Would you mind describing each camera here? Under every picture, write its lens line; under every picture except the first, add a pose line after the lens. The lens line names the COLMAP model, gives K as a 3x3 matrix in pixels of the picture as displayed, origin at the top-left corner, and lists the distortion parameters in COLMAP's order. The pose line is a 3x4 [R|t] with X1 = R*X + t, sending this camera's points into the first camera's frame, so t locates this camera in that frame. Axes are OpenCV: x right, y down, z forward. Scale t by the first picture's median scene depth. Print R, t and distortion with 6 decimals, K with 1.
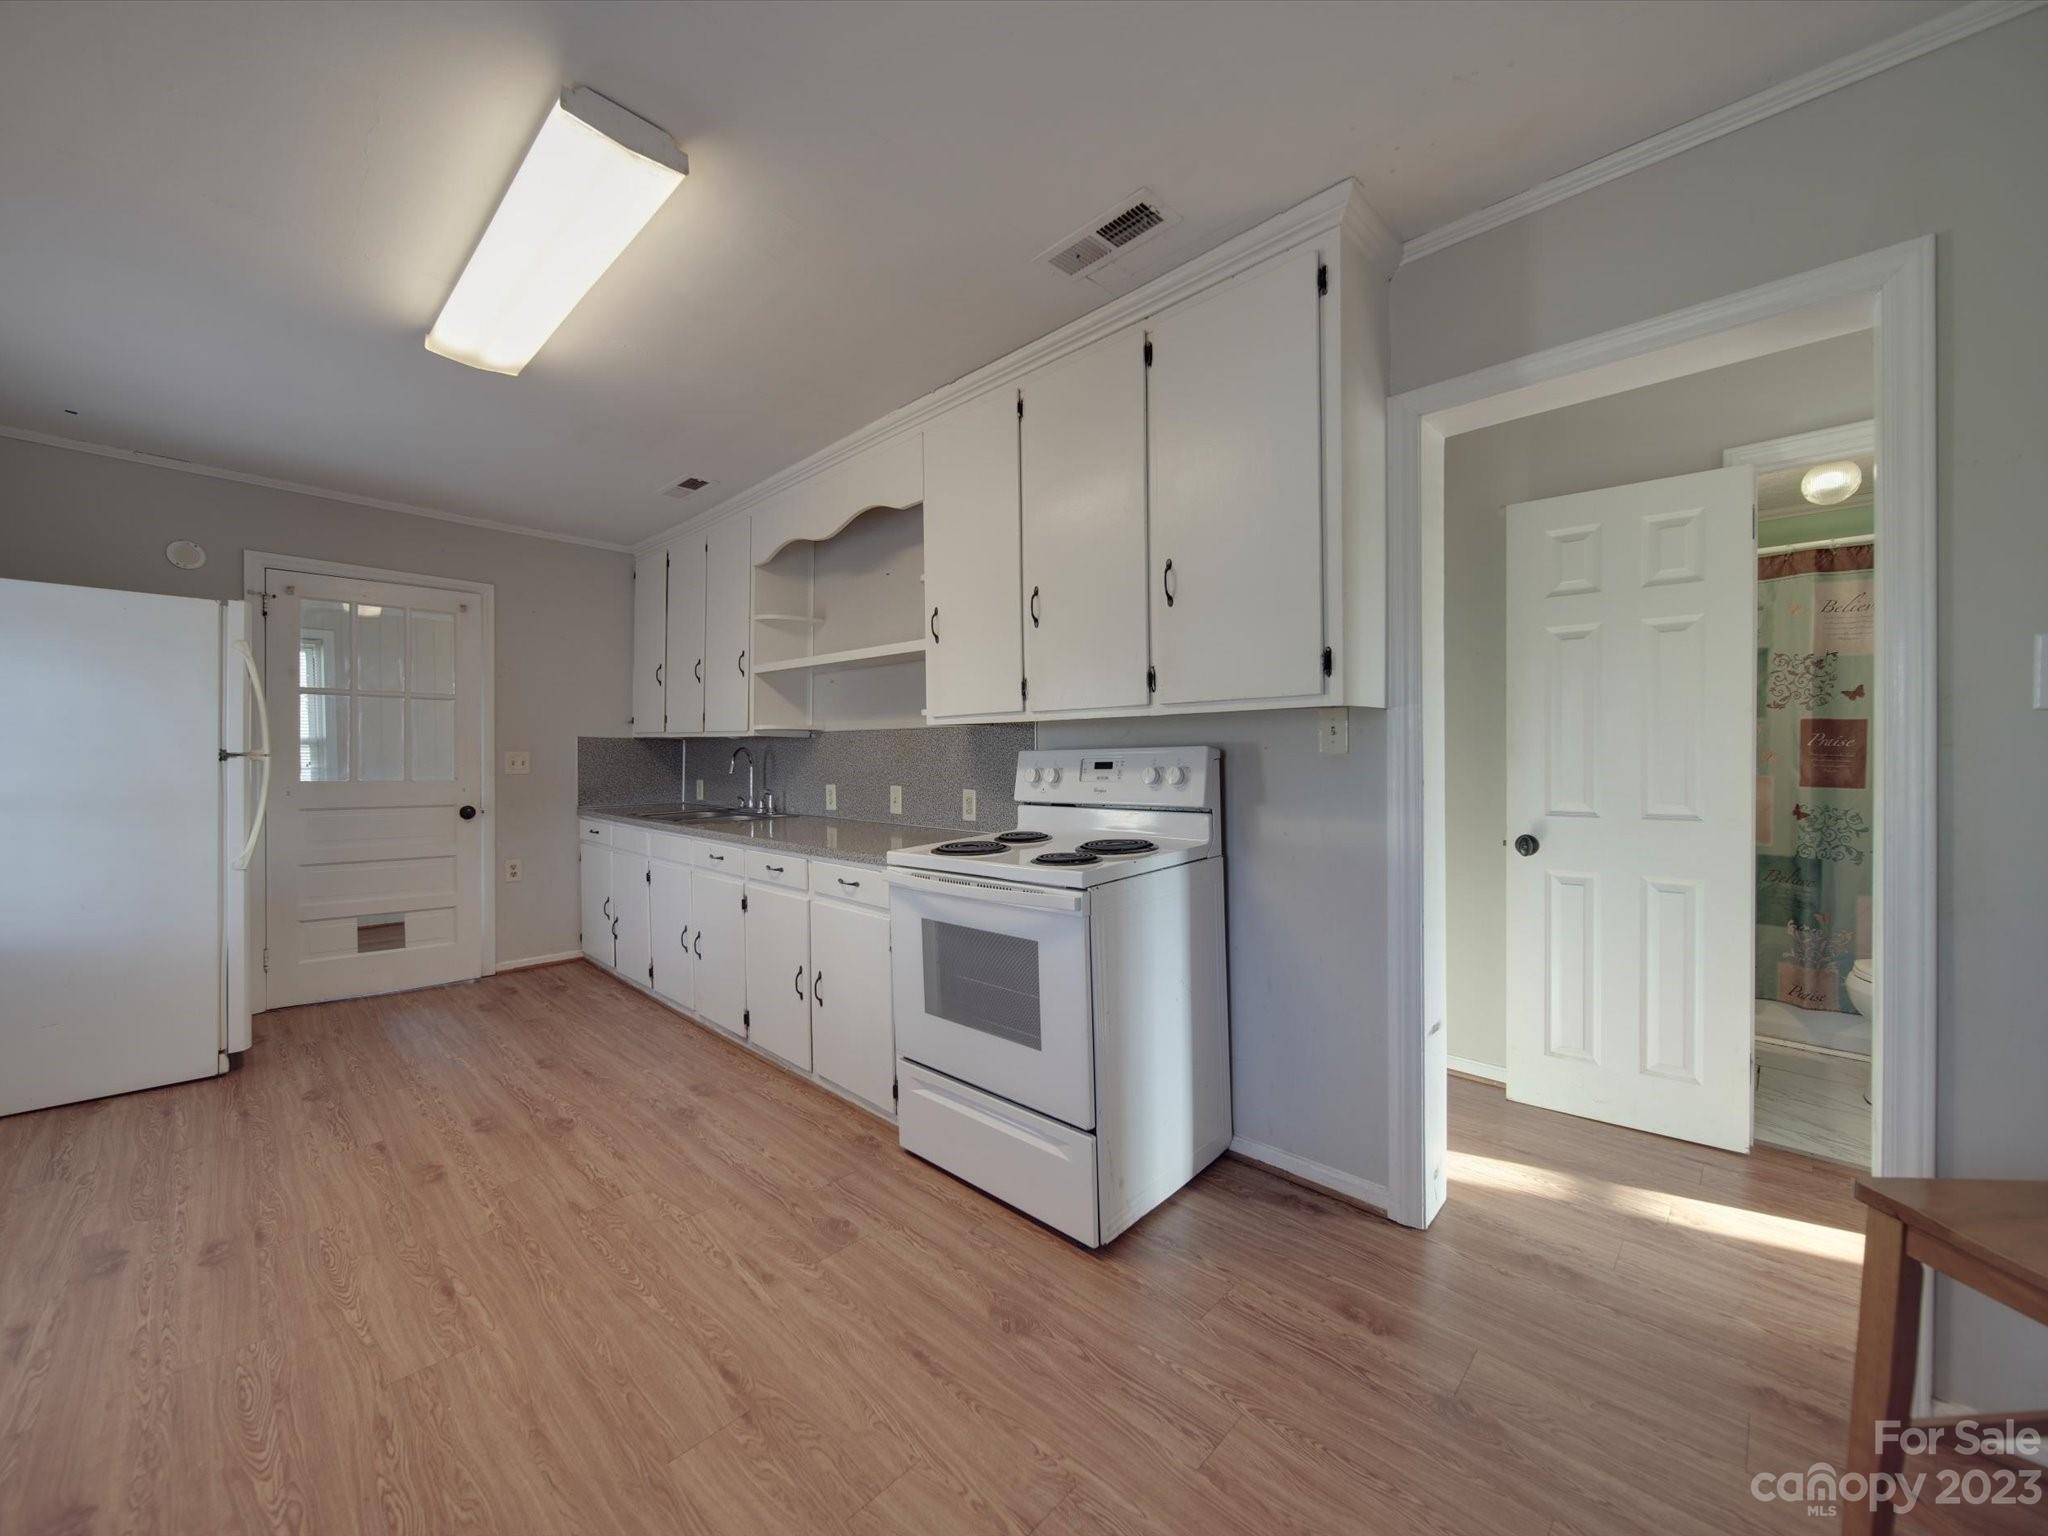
lens RADIAL K [[796.7, 0, 1023.1], [0, 796.7, 764.2], [0, 0, 1]] dist [-0.000174, -0.001461]
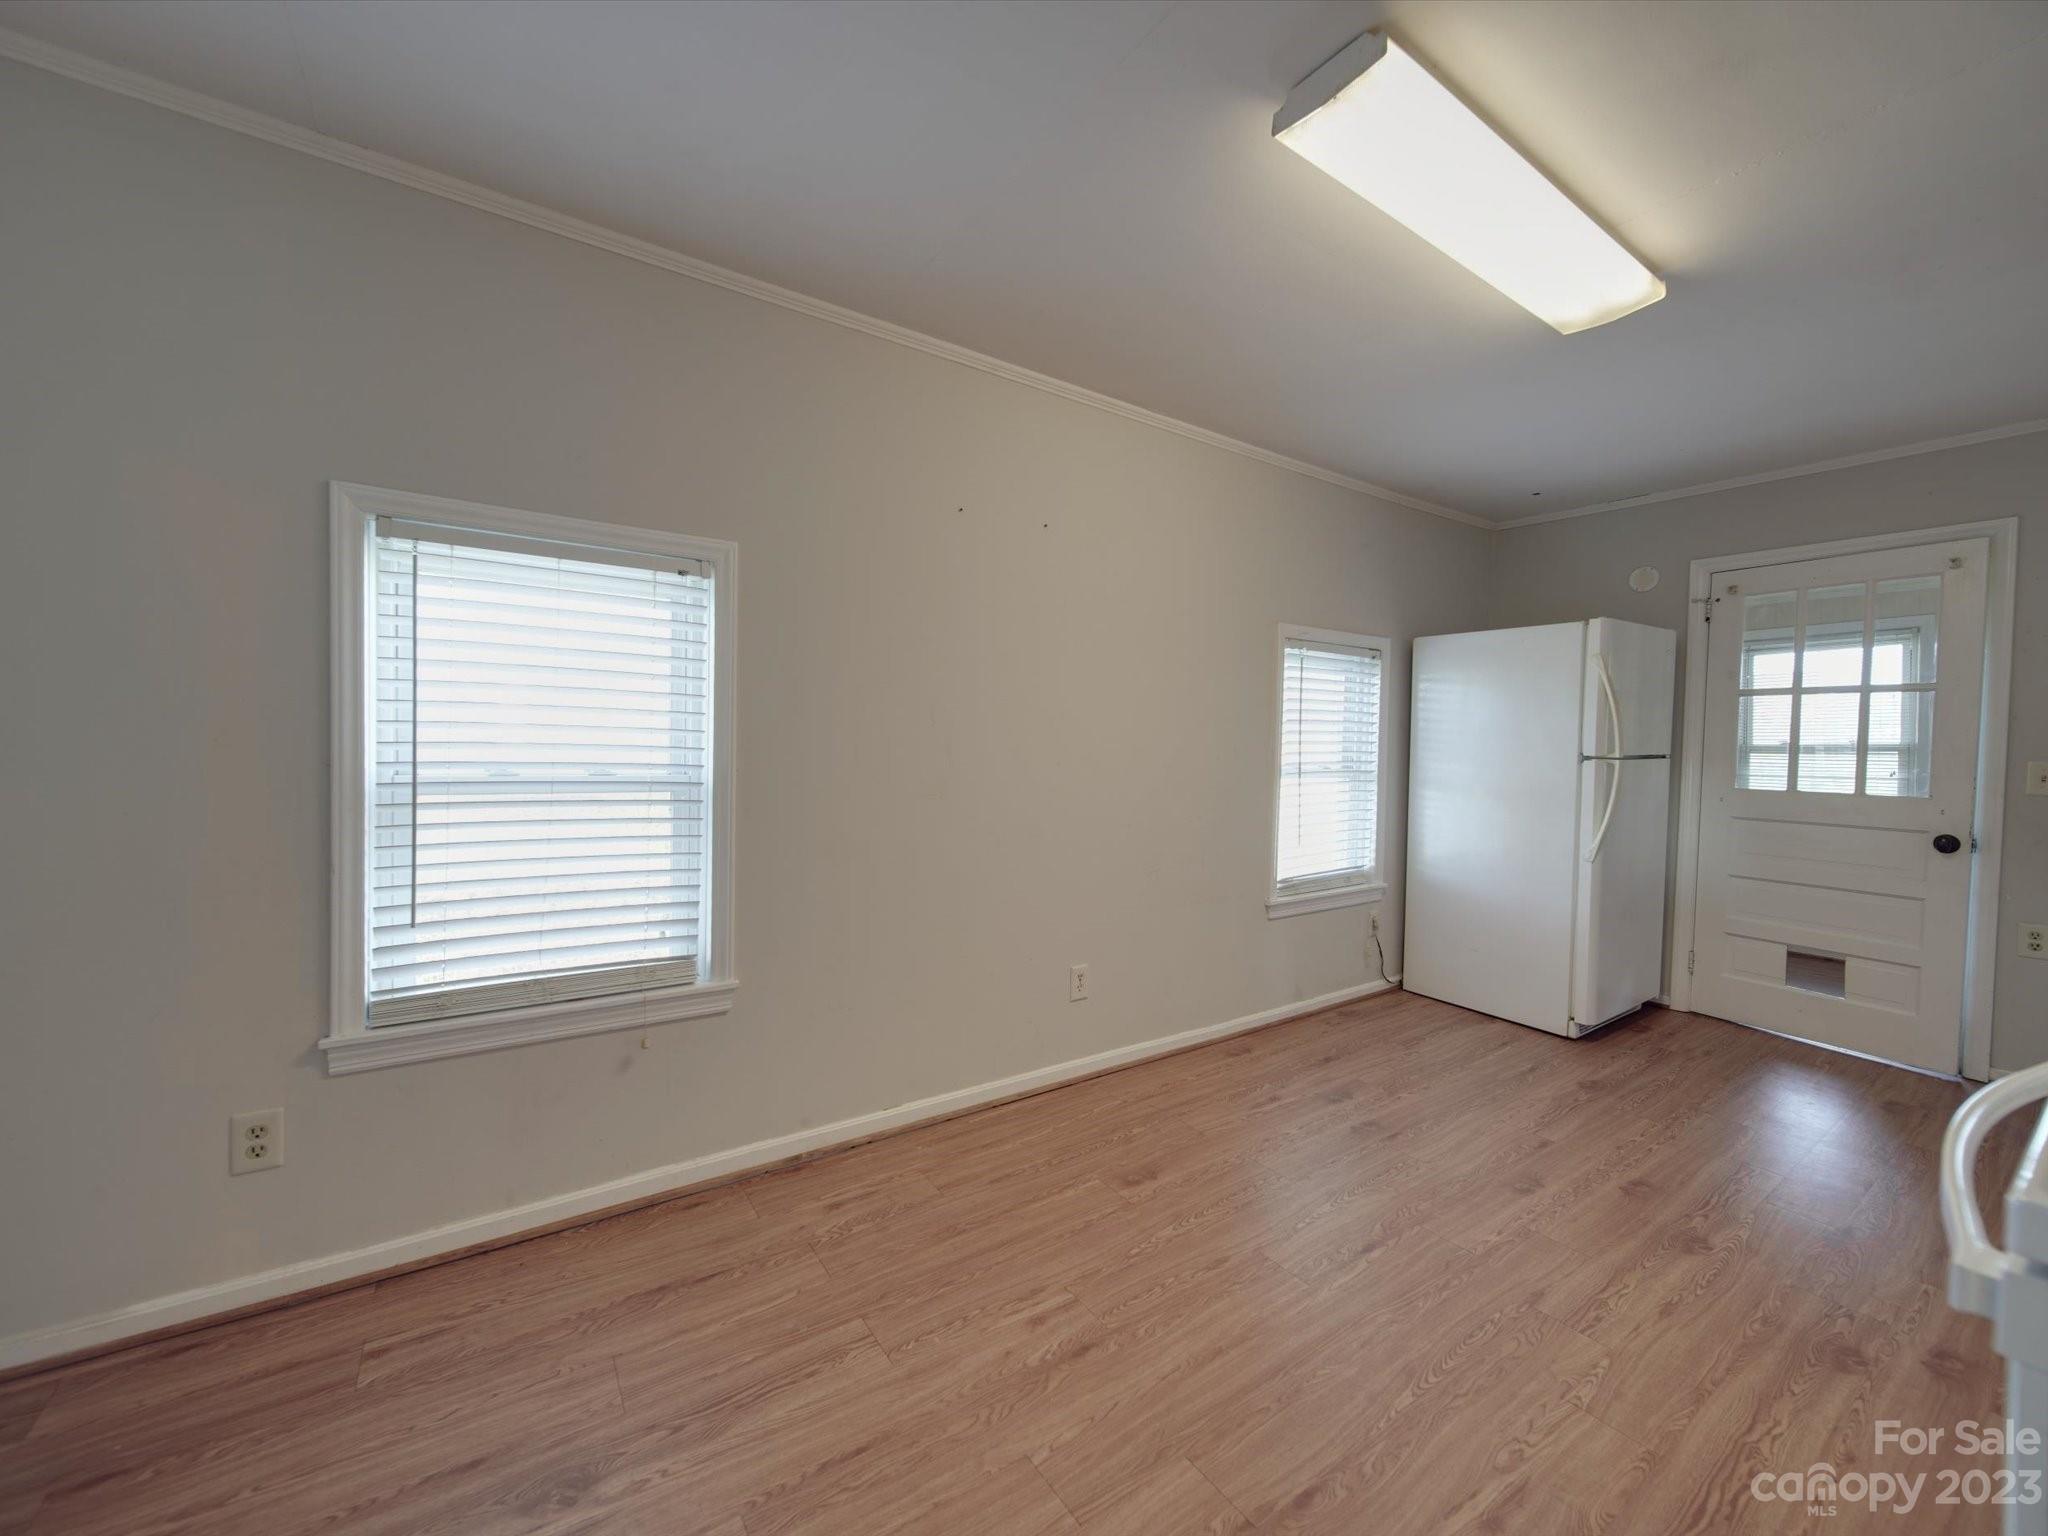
lens RADIAL K [[796.7, 0, 1023.8], [0, 796.7, 763.9], [0, 0, 1]] dist [-0.000174, -0.001461]
pose [[-0.205667, 0.018660, -0.978444, 0.306458], [-0.030303, 0.999217, 0.025425, -0.008656], [0.978153, 0.034879, -0.204940, 0.531560]]
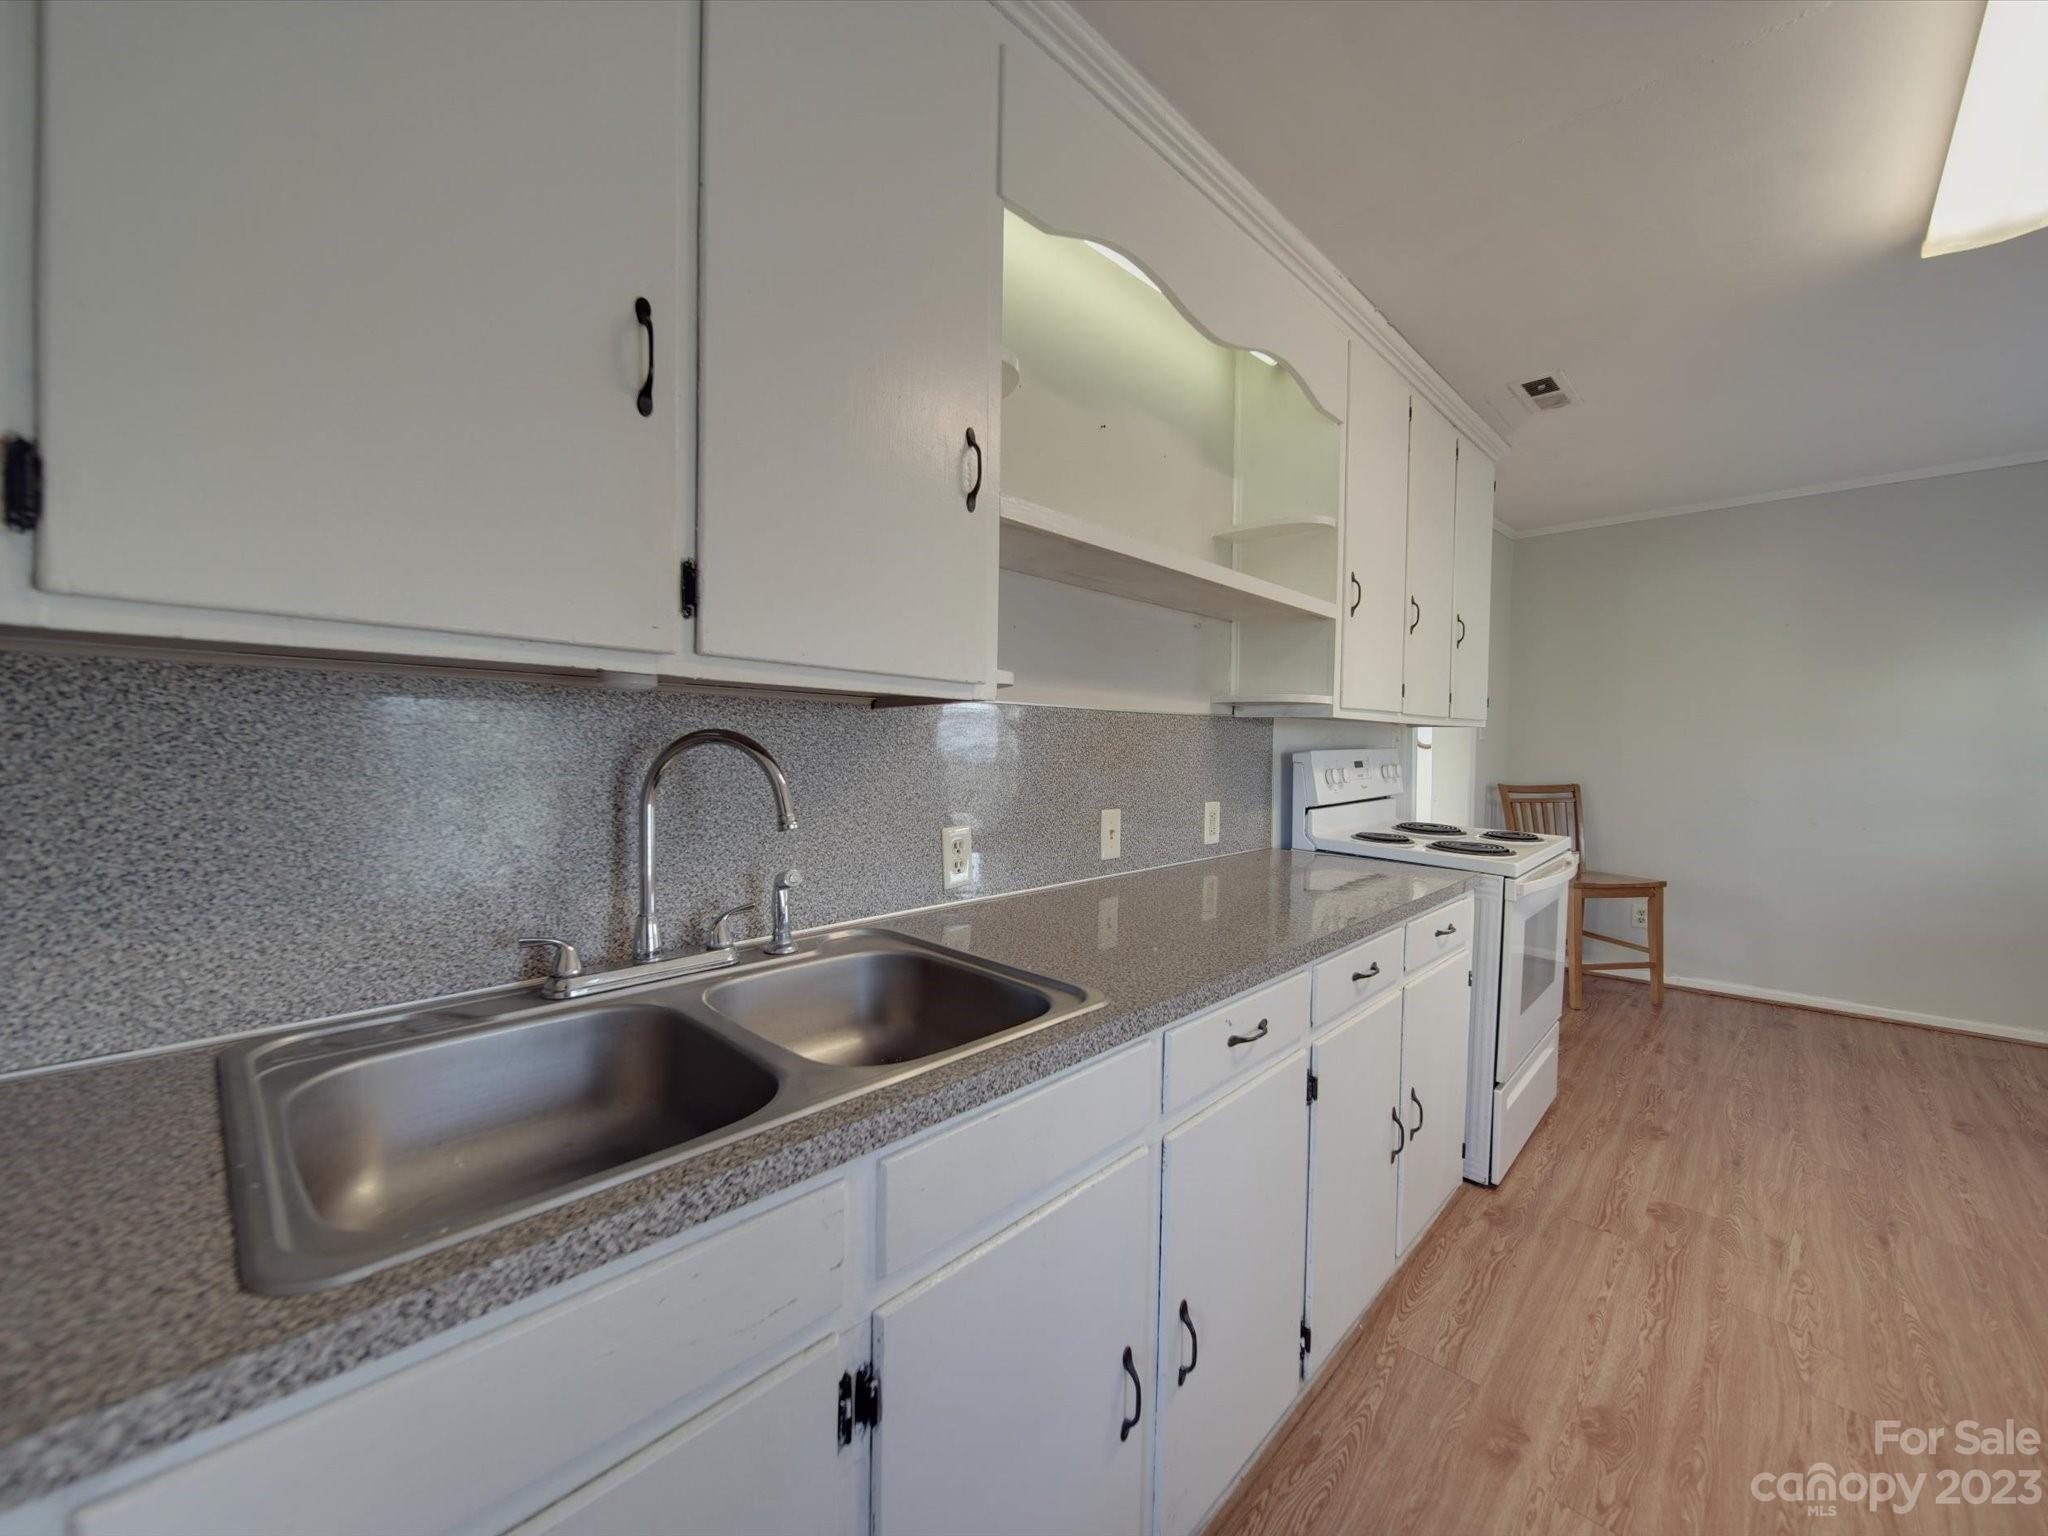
lens RADIAL K [[796.7, 0, 1026.3], [0, 796.7, 764.2], [0, 0, 1]] dist [-0.000174, -0.001461]
pose [[-0.004912, -0.018078, 0.999825, -1.014896], [0.006641, 0.999814, 0.018111, -0.021981], [-0.999966, 0.006729, -0.004791, 1.483923]]
